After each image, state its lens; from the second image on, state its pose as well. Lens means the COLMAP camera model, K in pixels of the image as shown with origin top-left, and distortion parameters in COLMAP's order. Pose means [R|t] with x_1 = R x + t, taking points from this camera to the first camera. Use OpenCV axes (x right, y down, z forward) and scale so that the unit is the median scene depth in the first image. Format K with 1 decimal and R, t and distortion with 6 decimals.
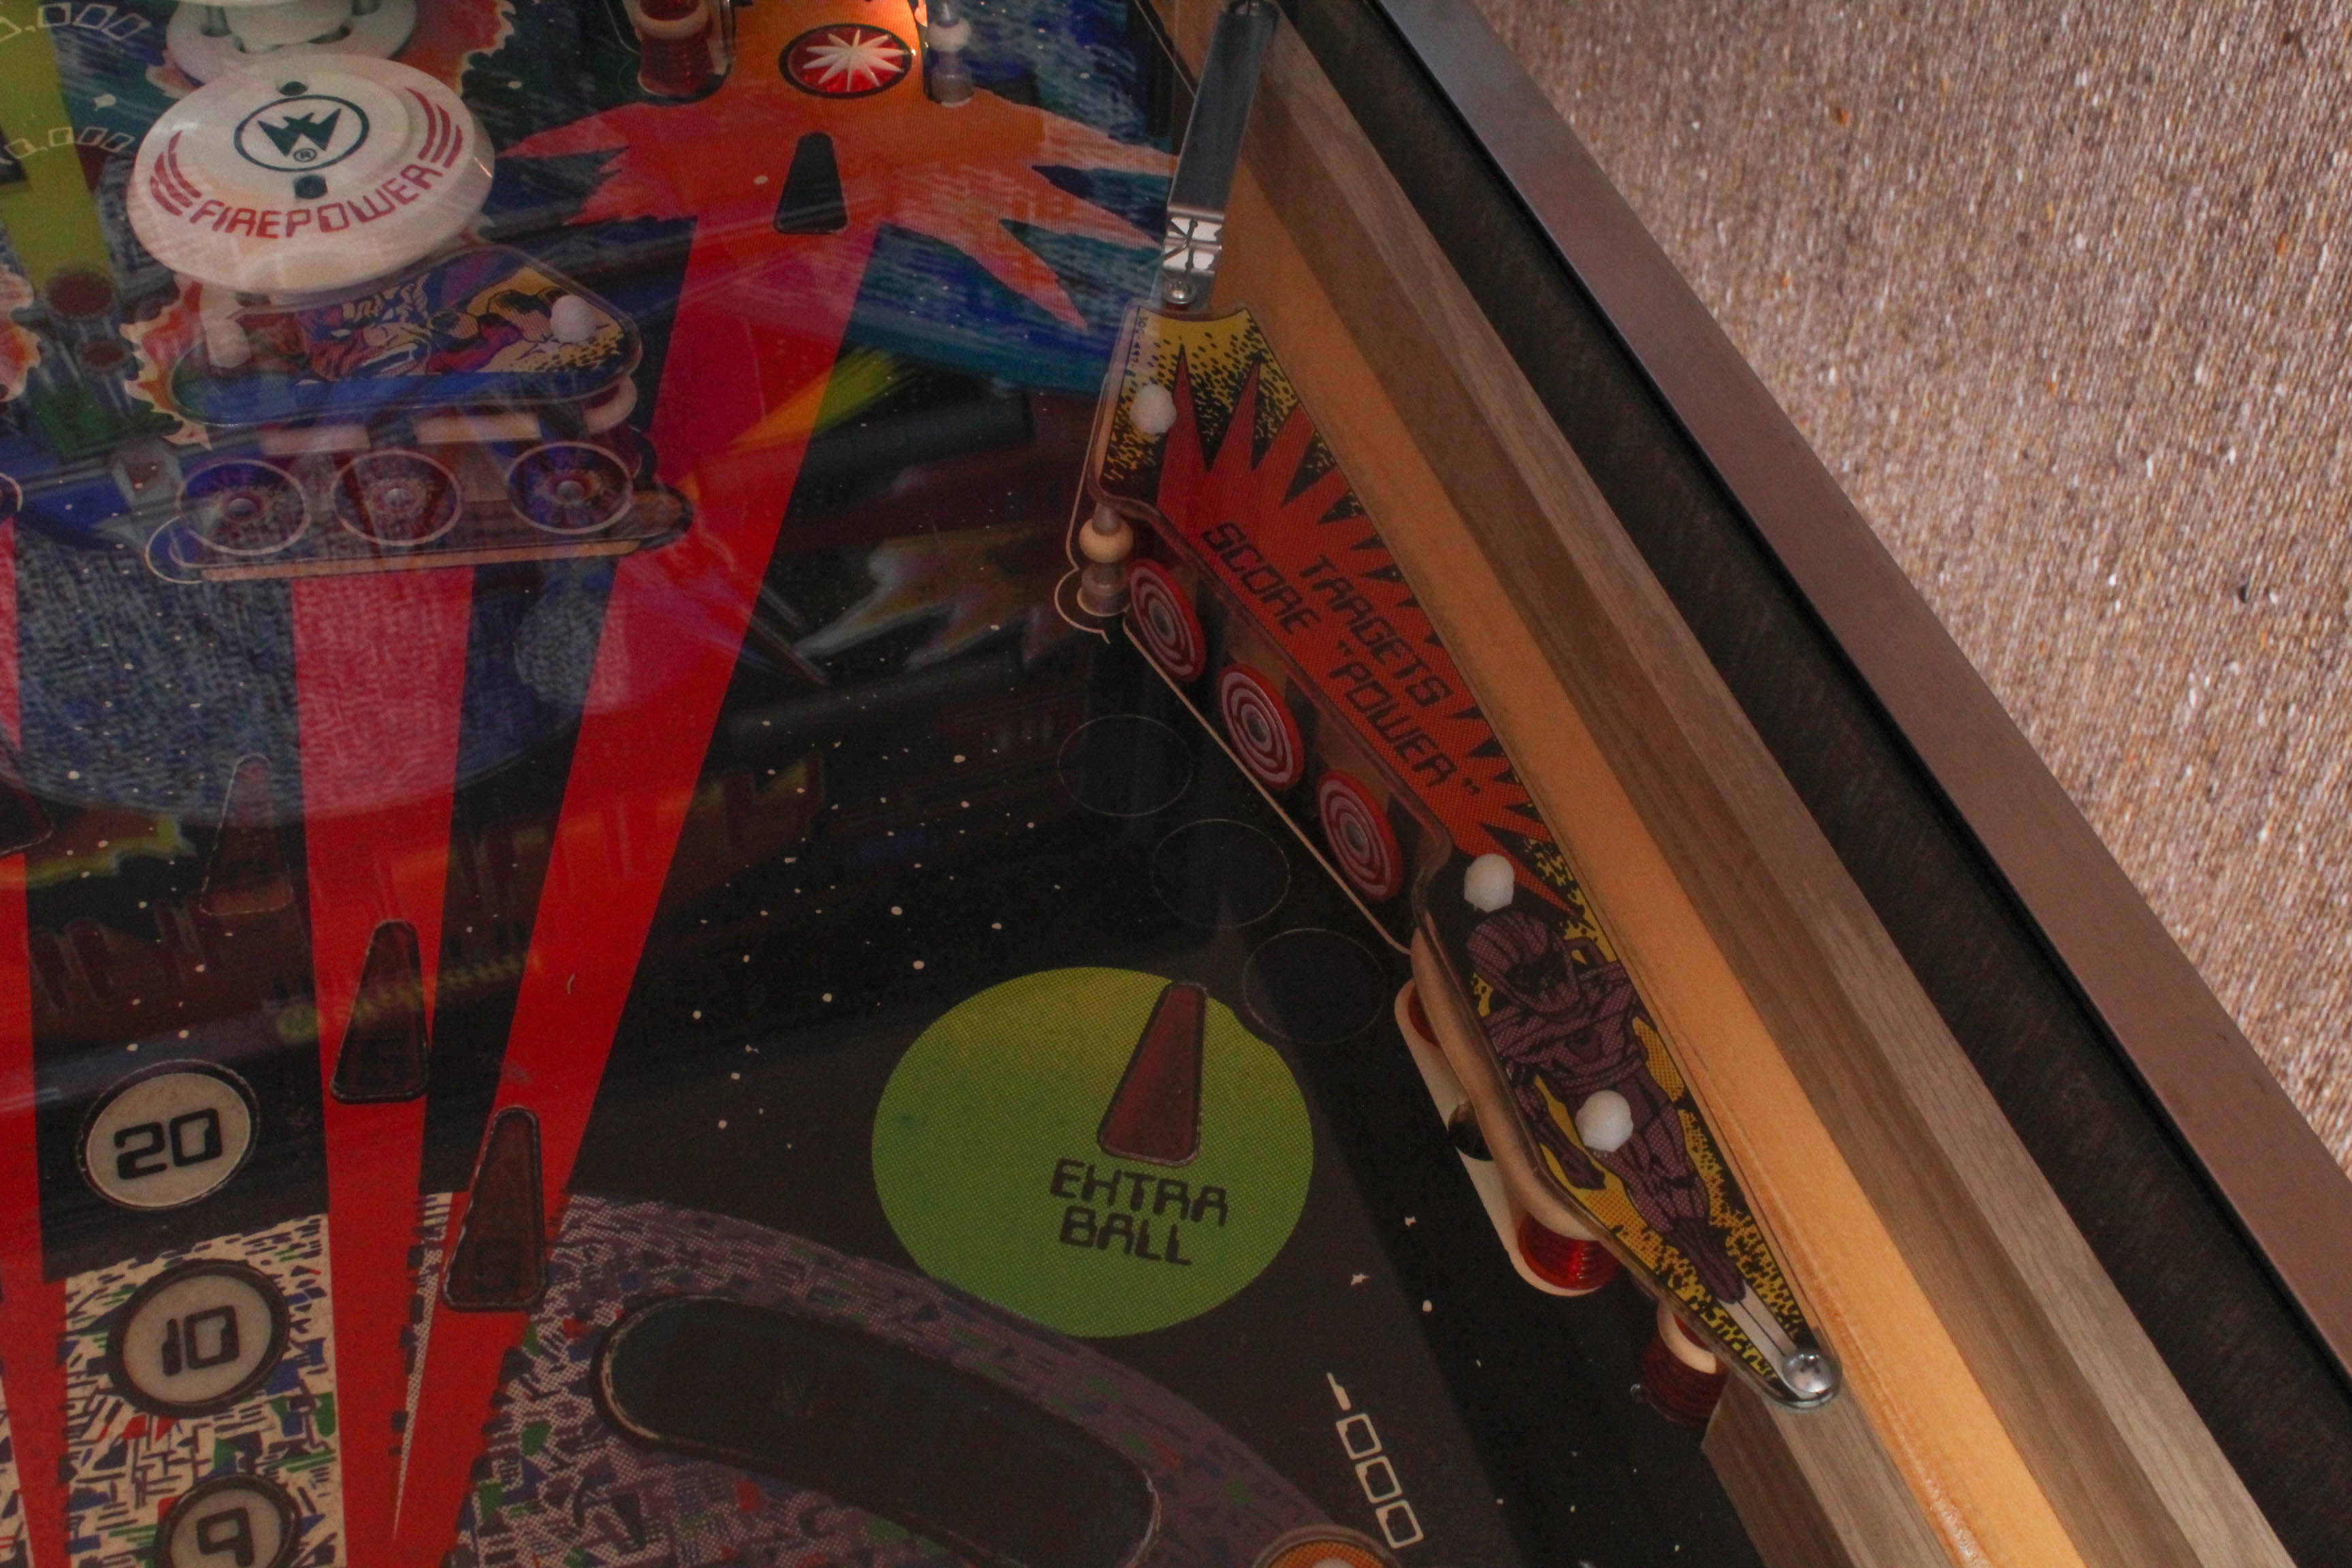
lens RADIAL K [[2720.7, 0, 1177.5], [0, 2720.7, 782.9], [0, 0, 1]] dist [-0.069166, 0.000000]
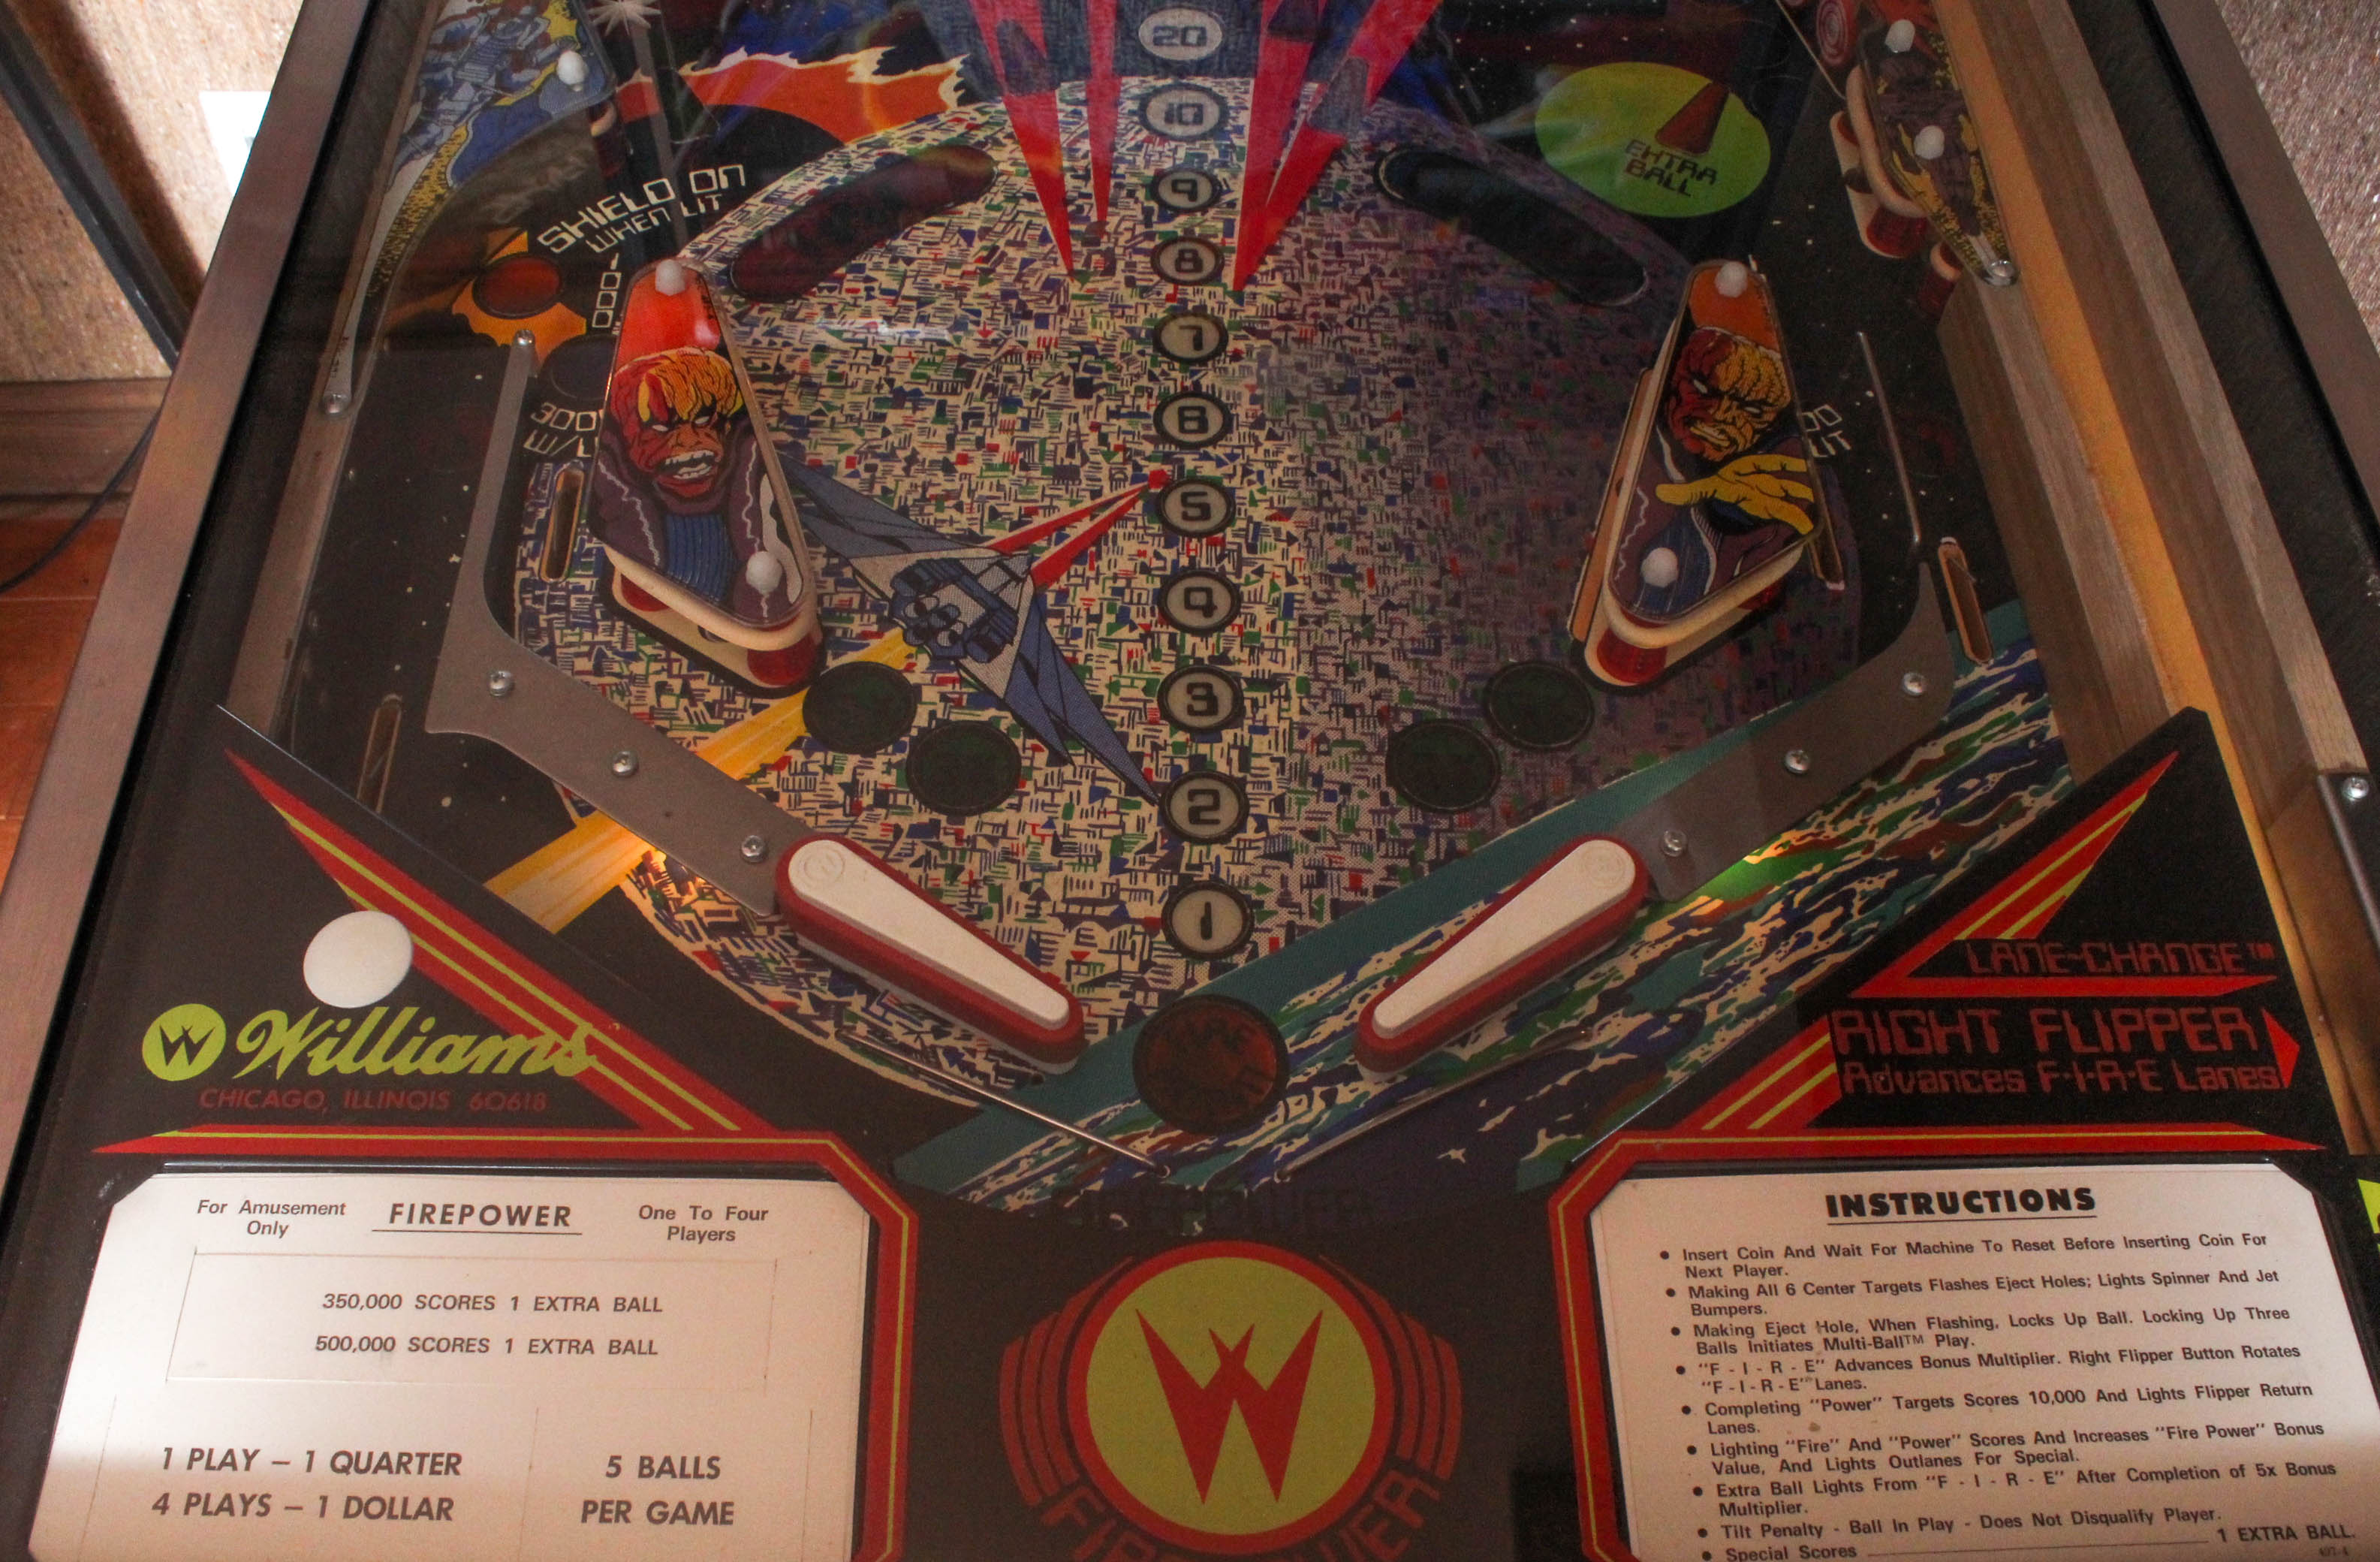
lens RADIAL K [[2147.9, 0, 1159.2], [0, 2147.9, 825.4], [0, 0, 1]] dist [-0.166520, 0.125754]
pose [[0.945298, 0.260749, -0.196013, 0.054523], [-0.229679, 0.958713, 0.167682, 0.427700], [0.231643, -0.113489, 0.966158, -0.526096]]
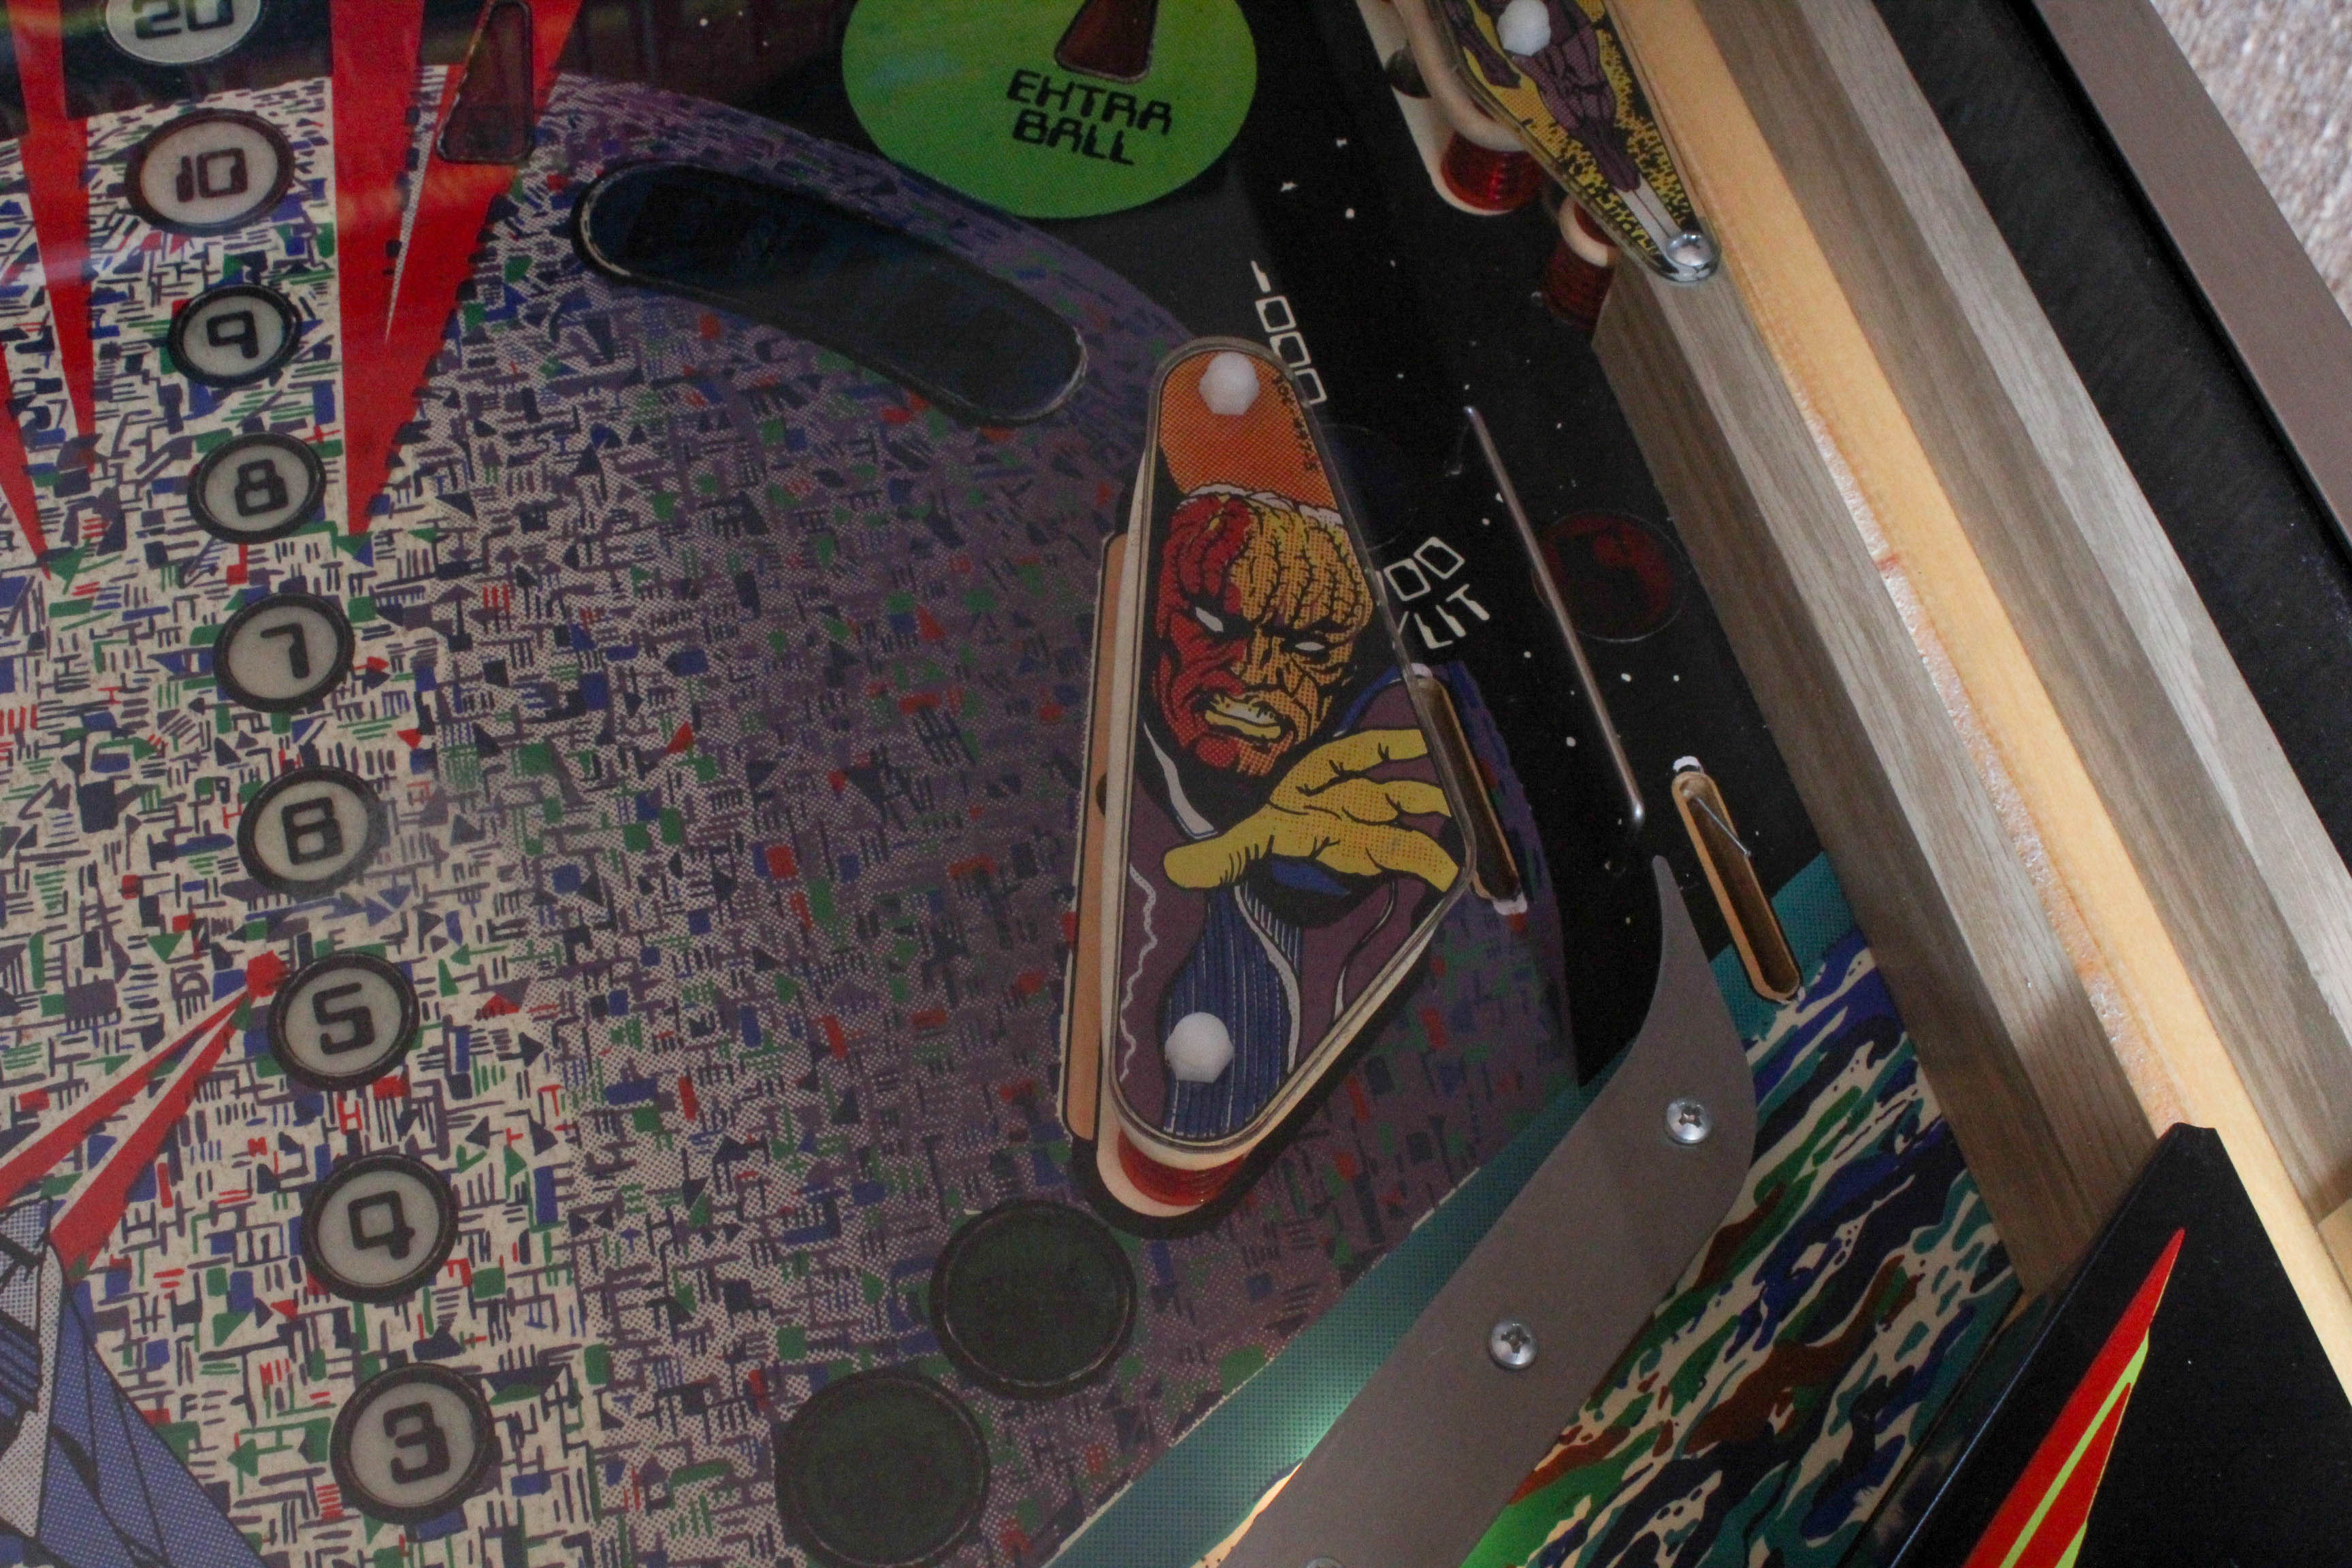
lens RADIAL K [[2720.7, 0, 1177.9], [0, 2720.7, 775.1], [0, 0, 1]] dist [-0.069166, 0.000000]
pose [[0.998156, 0.060319, -0.006729, 0.043583], [-0.057505, 0.975360, 0.212991, 0.180265], [0.019411, -0.212211, 0.977031, -0.094046]]
